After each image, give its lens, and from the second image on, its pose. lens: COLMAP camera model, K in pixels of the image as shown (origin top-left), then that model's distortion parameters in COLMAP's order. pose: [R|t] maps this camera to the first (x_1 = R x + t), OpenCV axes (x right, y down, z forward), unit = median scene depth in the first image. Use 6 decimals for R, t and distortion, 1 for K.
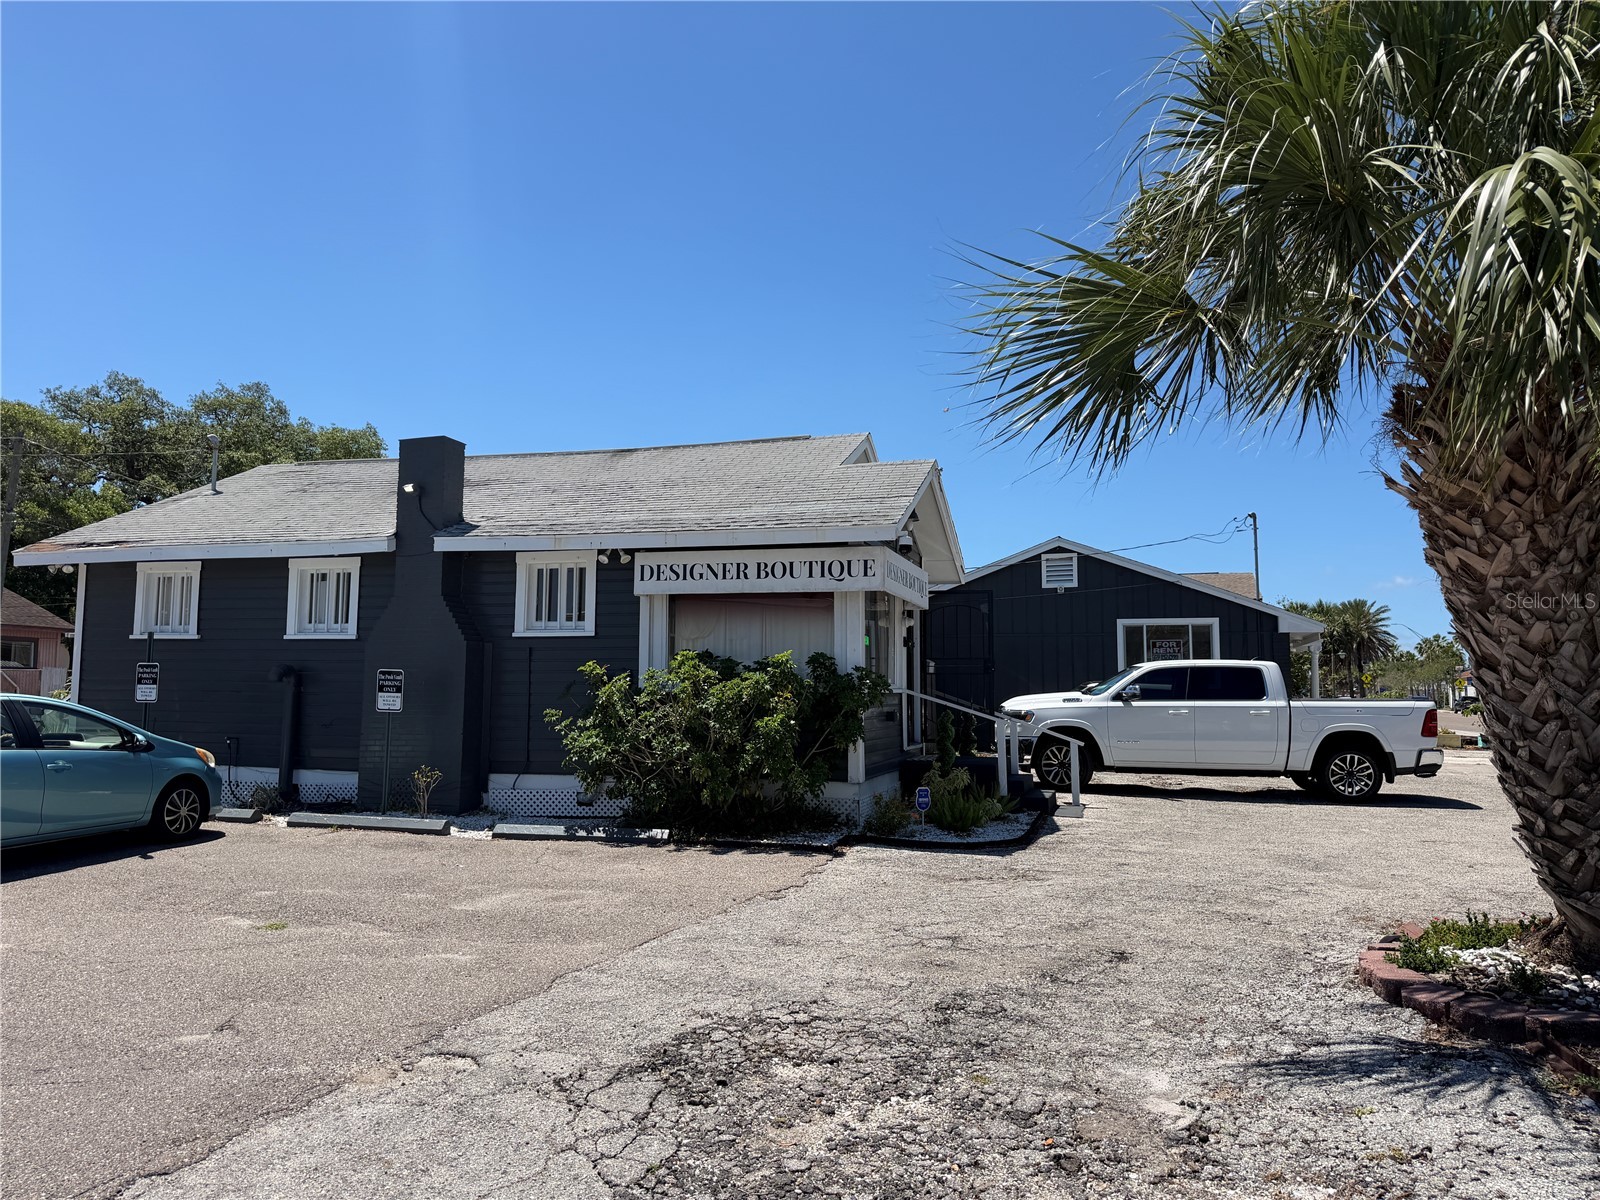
lens RADIAL K [[1132.4, 0, 800.0], [0, 1132.4, 600.0], [0, 0, 1]] dist [0.114461, -0.163666]
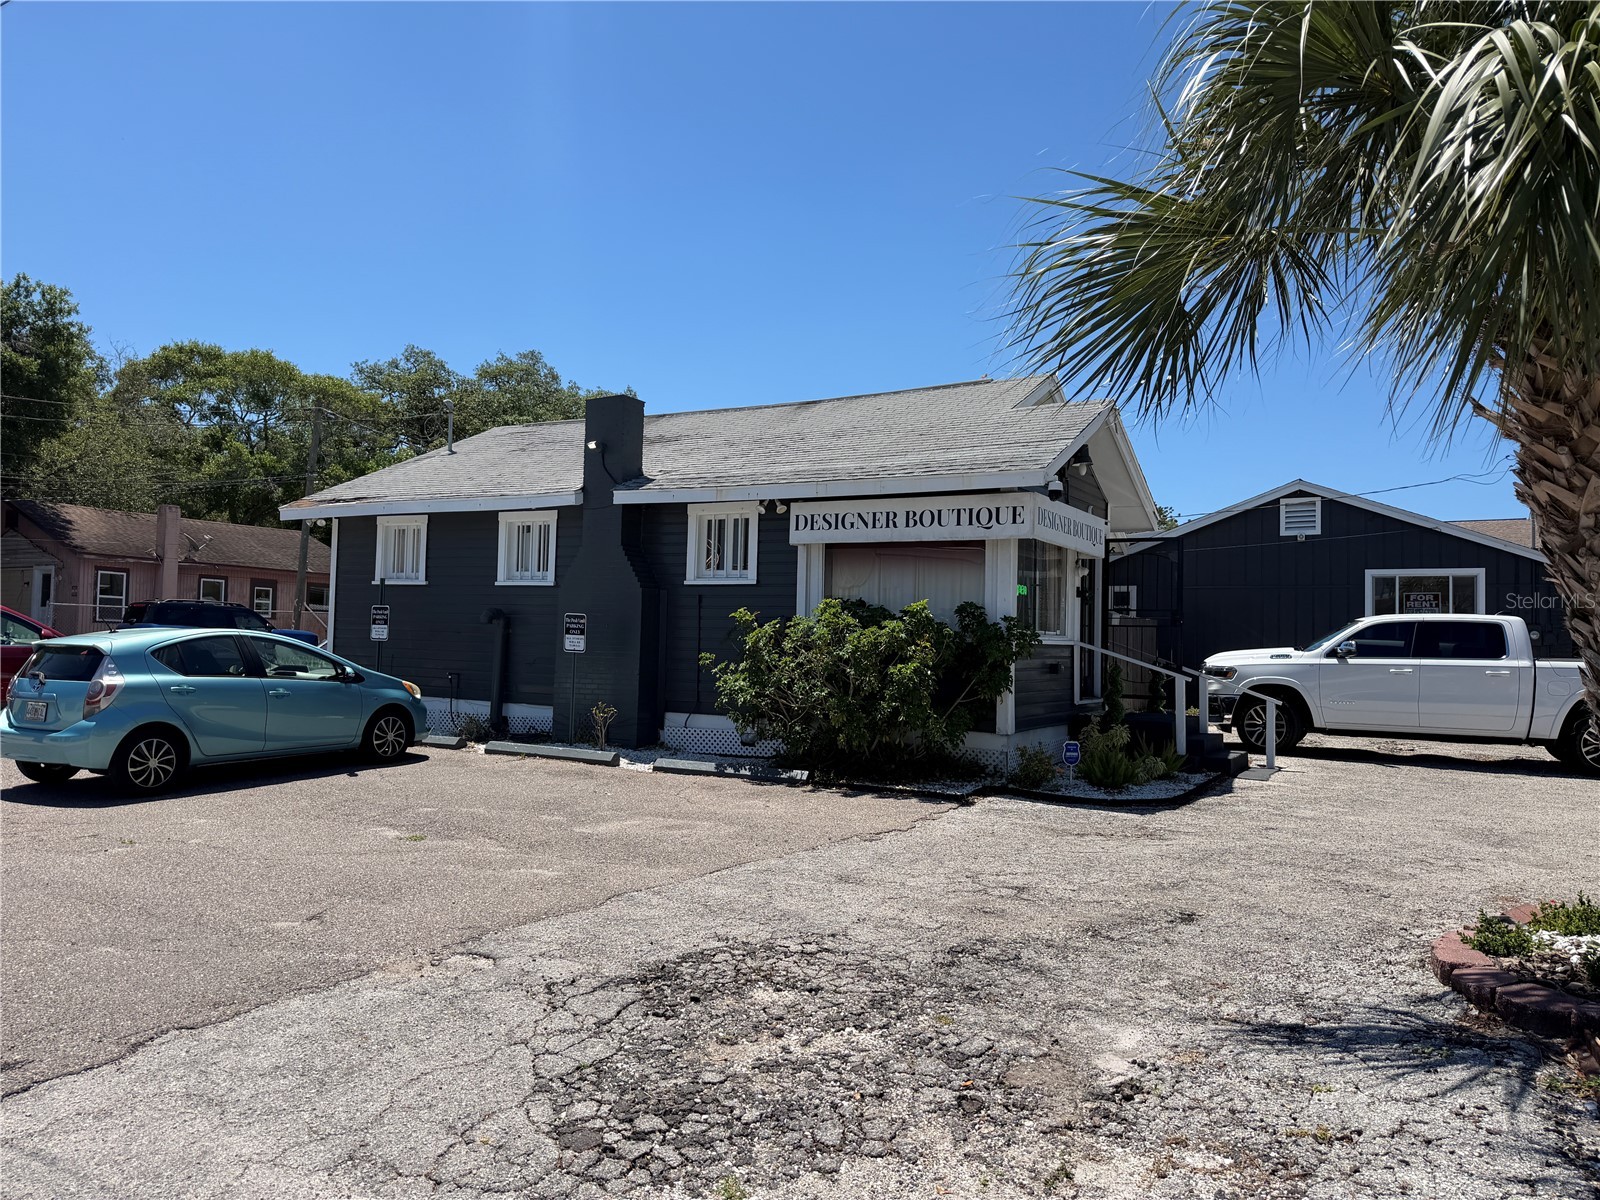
lens RADIAL K [[1133.4, 0, 819.5], [0, 1133.4, 612.7], [0, 0, 1]] dist [0.167394, -0.303454]
pose [[0.972117, 0.010206, -0.234275, 0.125277], [0.001991, 0.998657, 0.051765, 0.004410], [0.234489, -0.050788, 0.970791, 0.007509]]
